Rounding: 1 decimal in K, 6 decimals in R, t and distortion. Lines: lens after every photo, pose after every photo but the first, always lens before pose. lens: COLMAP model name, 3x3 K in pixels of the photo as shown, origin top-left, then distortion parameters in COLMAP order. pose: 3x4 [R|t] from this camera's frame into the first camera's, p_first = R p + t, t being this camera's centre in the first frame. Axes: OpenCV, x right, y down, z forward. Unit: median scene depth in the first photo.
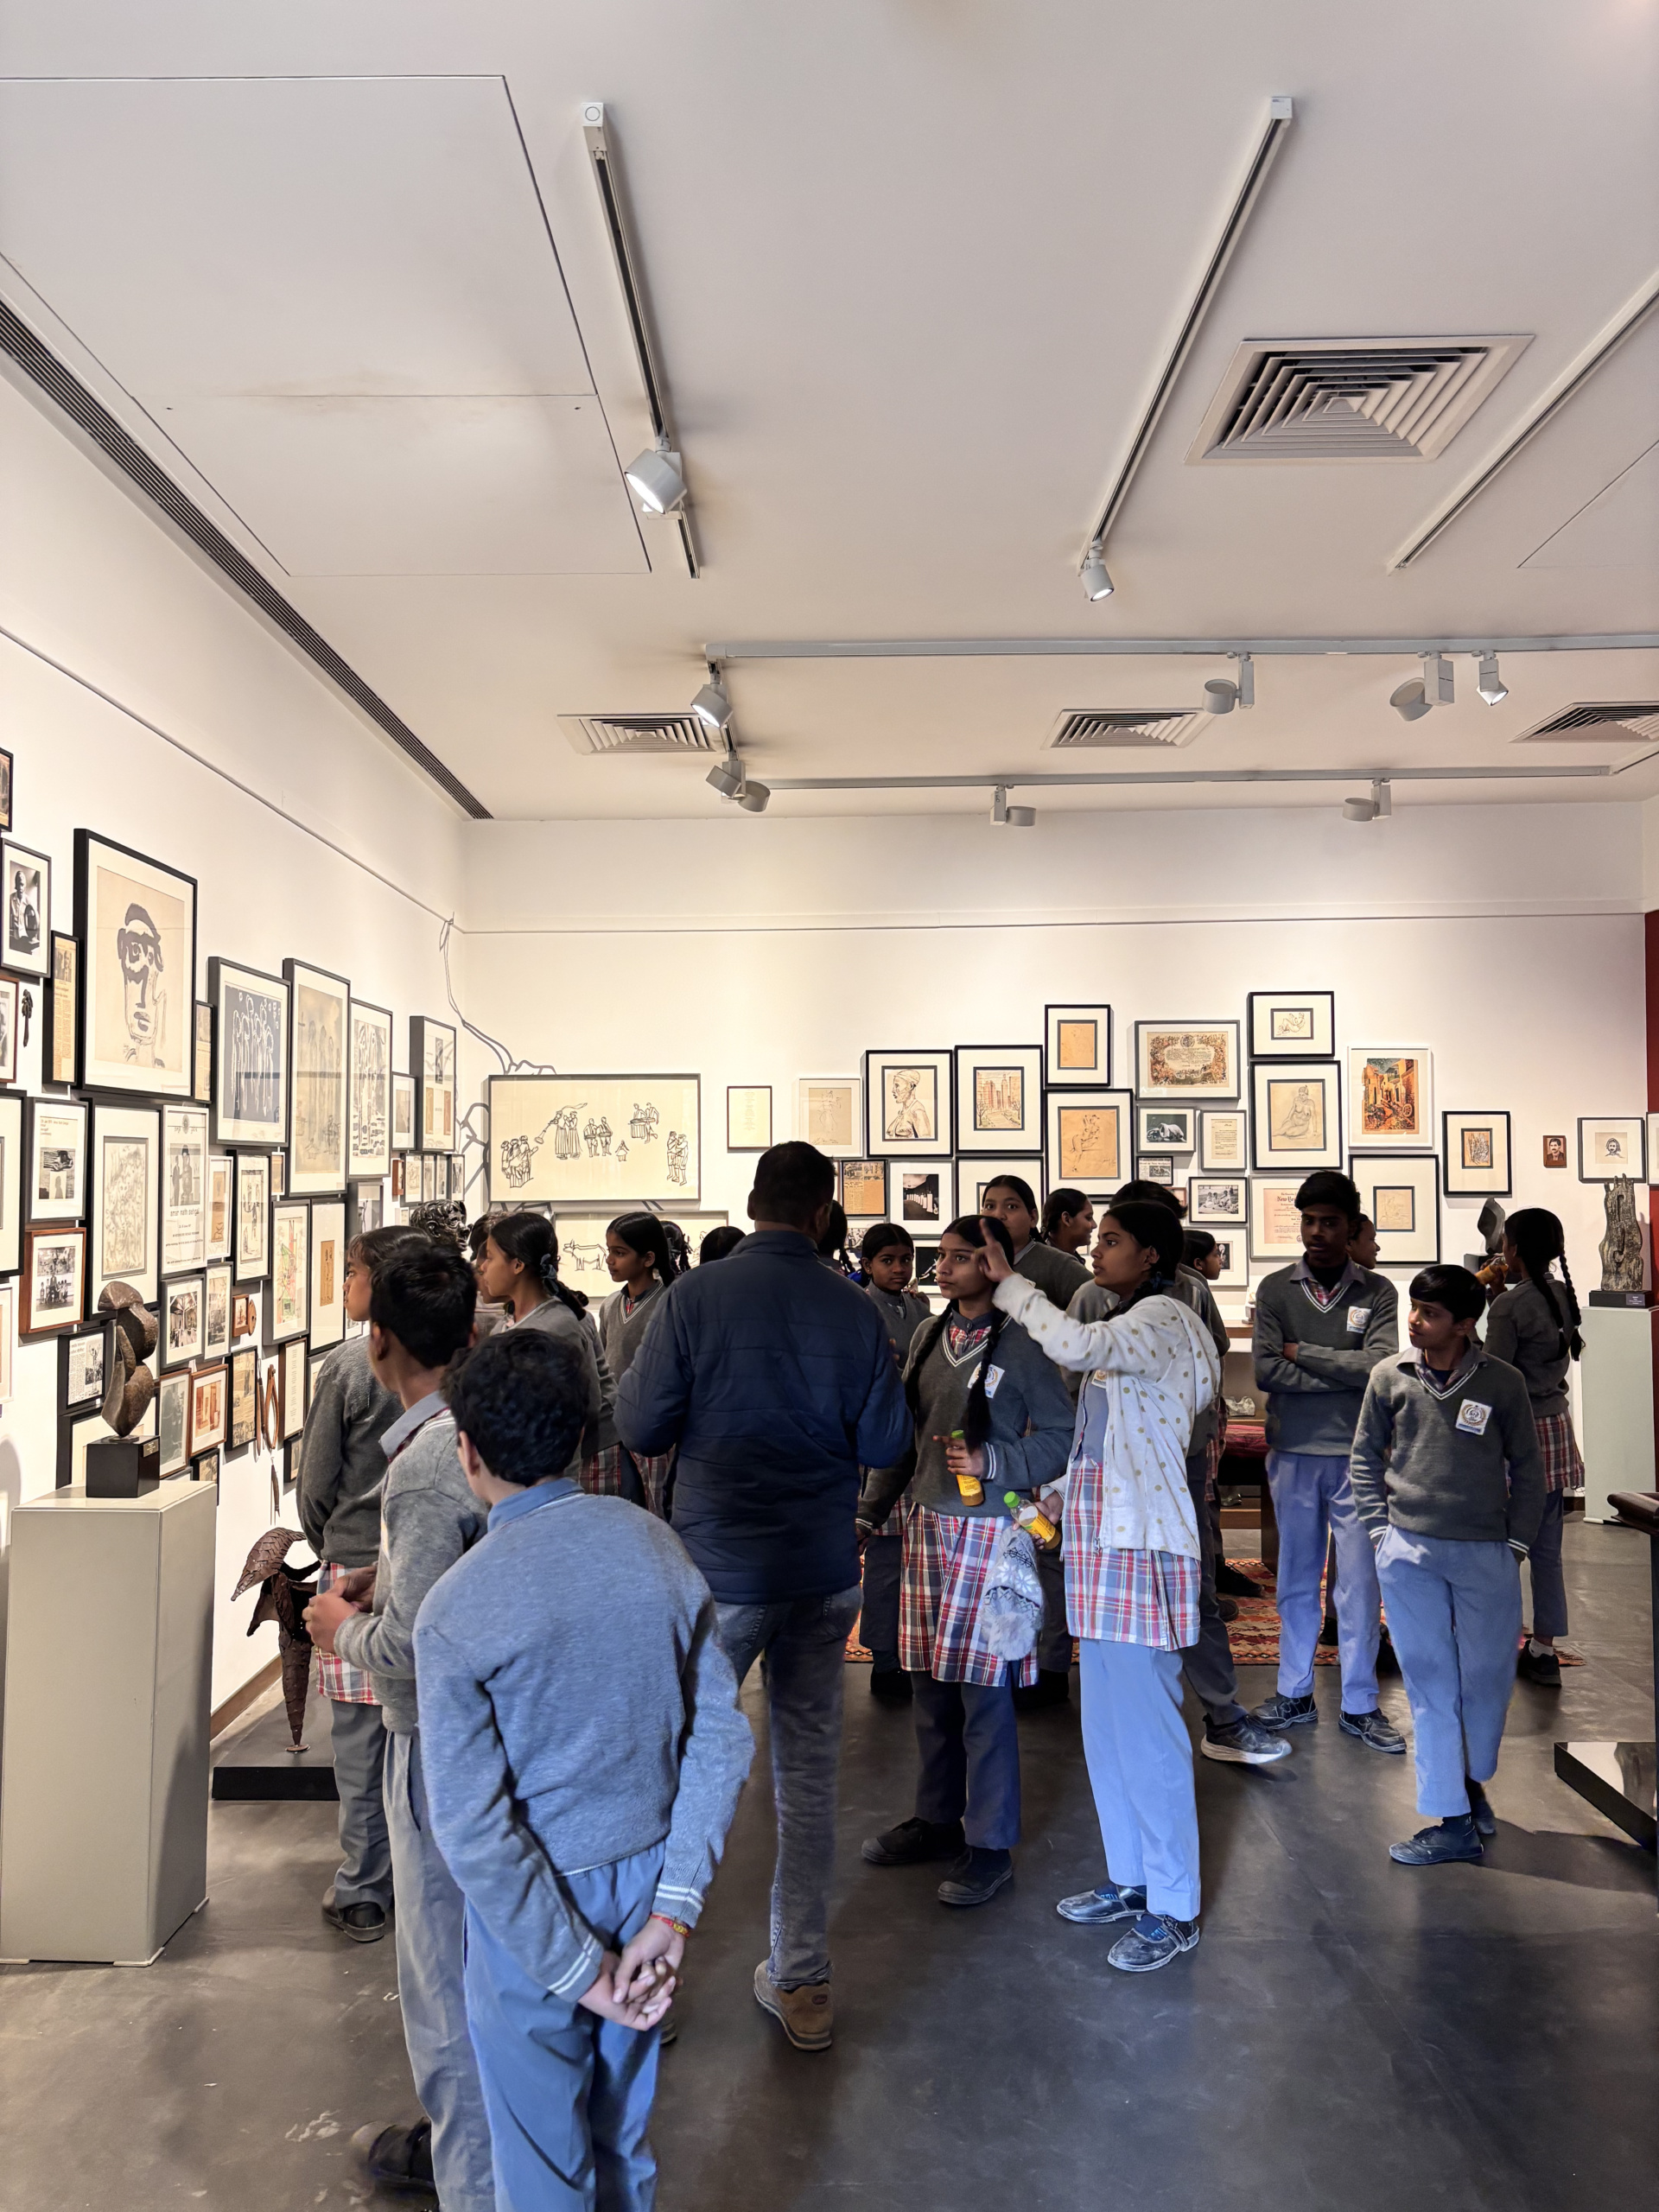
lens RADIAL K [[1666.5, 0, 805.0], [0, 1666.5, 1118.8], [0, 0, 1]] dist [0.072366, -0.088804]
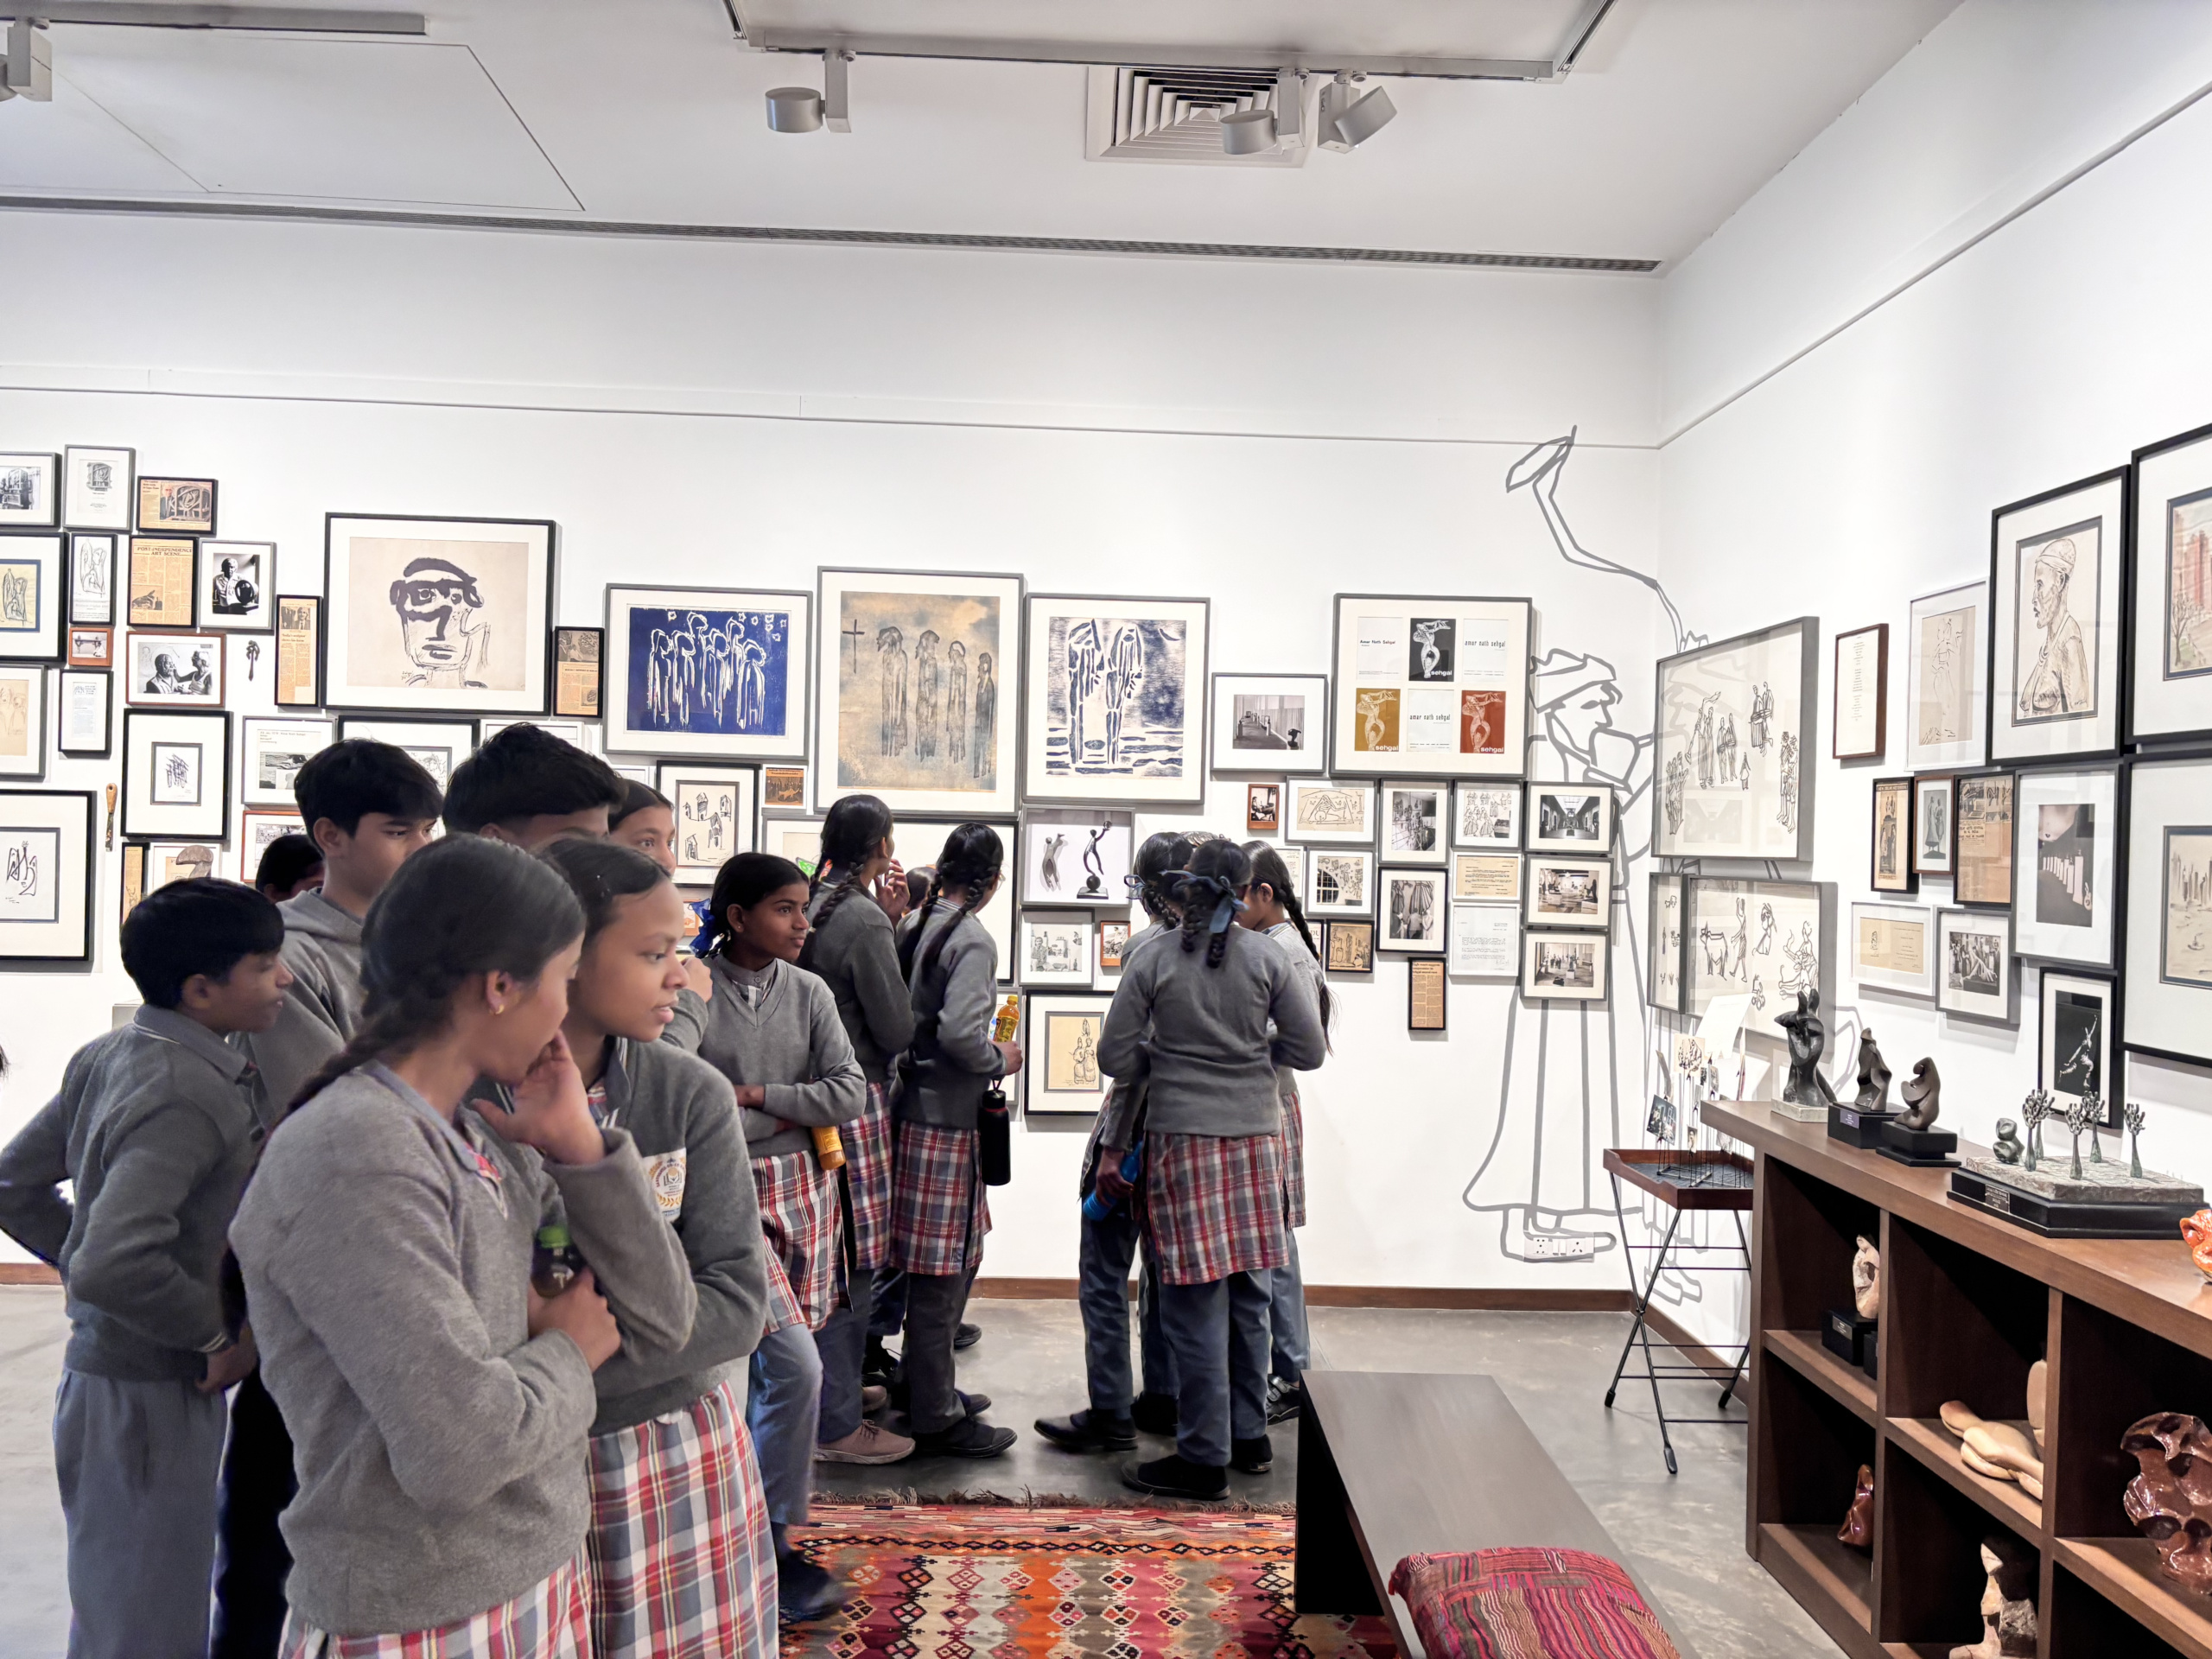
lens RADIAL K [[1666.5, 0, 1111.5], [0, 1666.5, 828.0], [0, 0, 1]] dist [0.072366, -0.088804]
pose [[0.048181, -0.000027, -0.998839, 0.452504], [0.003145, 0.999995, 0.000124, 0.038004], [0.998834, -0.003148, 0.048181, 0.759167]]
